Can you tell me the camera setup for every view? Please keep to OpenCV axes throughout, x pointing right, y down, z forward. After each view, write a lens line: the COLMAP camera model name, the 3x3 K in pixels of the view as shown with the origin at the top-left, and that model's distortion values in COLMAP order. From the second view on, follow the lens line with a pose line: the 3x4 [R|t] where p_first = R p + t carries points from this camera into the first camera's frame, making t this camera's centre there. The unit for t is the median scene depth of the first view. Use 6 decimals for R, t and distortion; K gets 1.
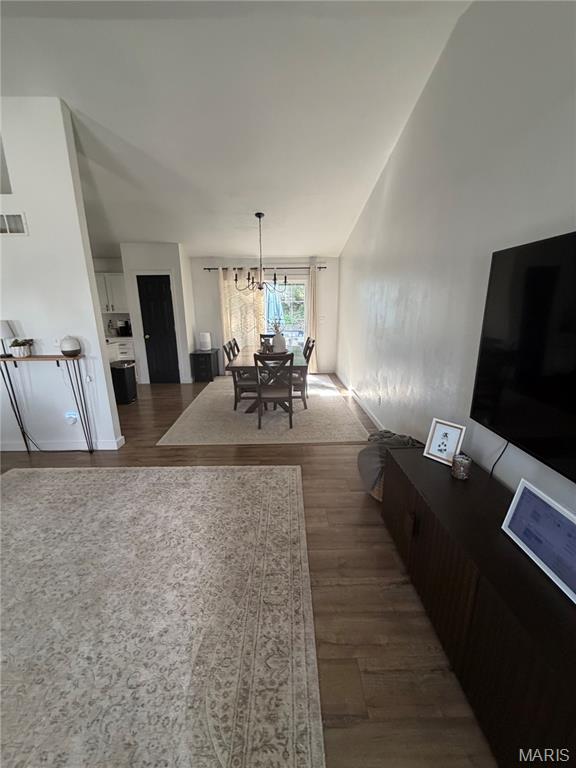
lens RADIAL K [[305.9, 0, 287.6], [0, 305.9, 382.7], [0, 0, 1]] dist [-0.002374, 0.000151]
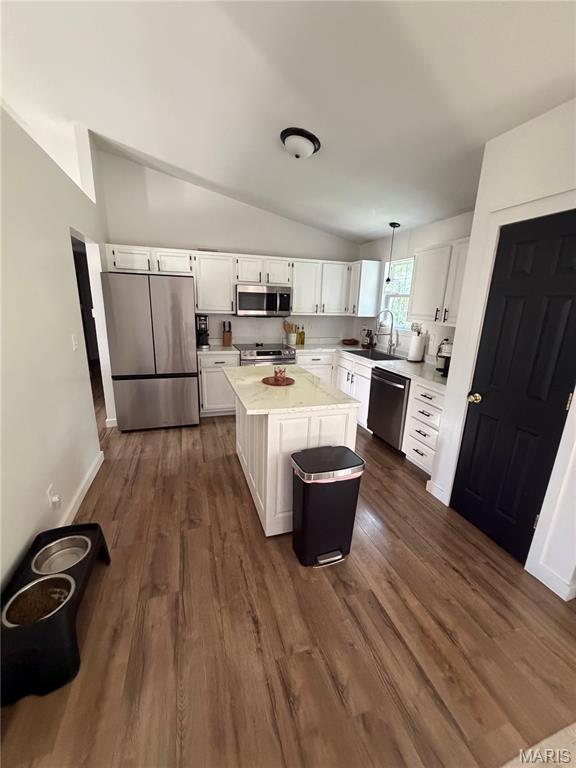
lens RADIAL K [[305.9, 0, 287.3], [0, 305.9, 381.7], [0, 0, 1]] dist [-0.002374, 0.000151]
pose [[0.285387, 0.257799, -0.923089, -0.264244], [-0.272597, 0.945198, 0.179696, -0.240138], [0.918828, 0.200348, 0.340023, 0.919346]]
